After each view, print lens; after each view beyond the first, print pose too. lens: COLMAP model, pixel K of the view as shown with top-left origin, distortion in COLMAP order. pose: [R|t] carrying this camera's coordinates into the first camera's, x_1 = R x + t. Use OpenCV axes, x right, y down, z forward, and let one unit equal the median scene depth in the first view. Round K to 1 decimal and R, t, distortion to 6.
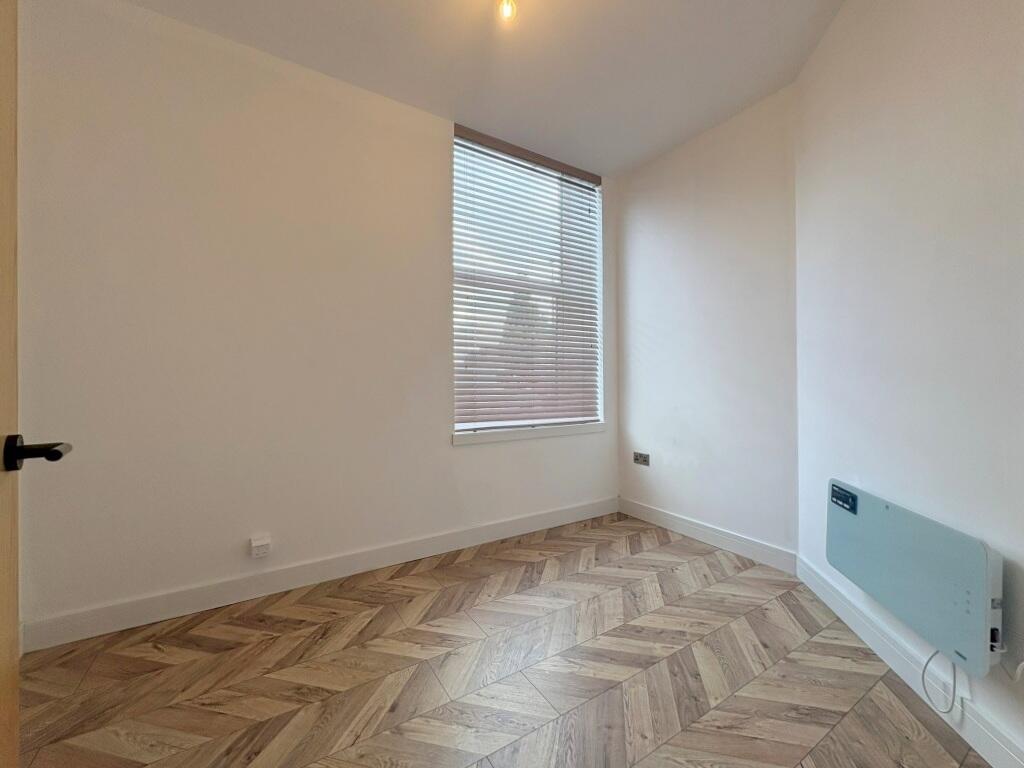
lens RADIAL K [[411.0, 0, 507.2], [0, 411.0, 383.6], [0, 0, 1]] dist [0.000151, -0.000278]
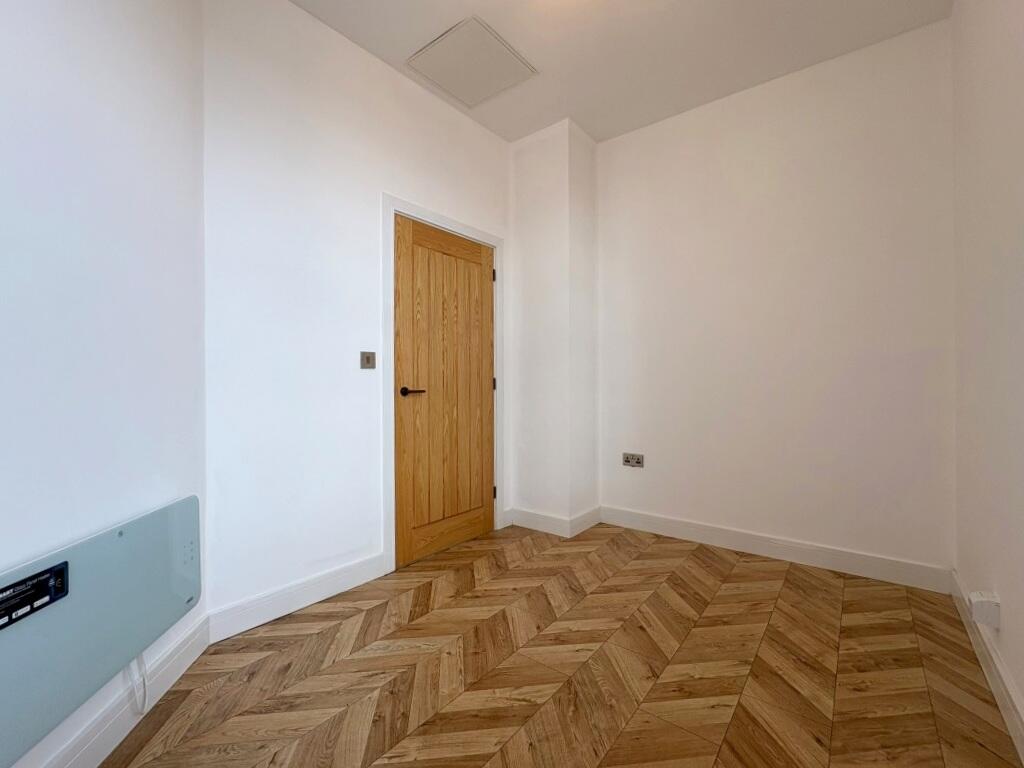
lens RADIAL K [[411.0, 0, 508.1], [0, 411.0, 383.7], [0, 0, 1]] dist [0.000151, -0.000278]
pose [[-0.936465, 0.011293, -0.350580, 0.471083], [0.011467, 0.999933, 0.001579, 0.028376], [0.350575, -0.002541, -0.936531, 1.777074]]
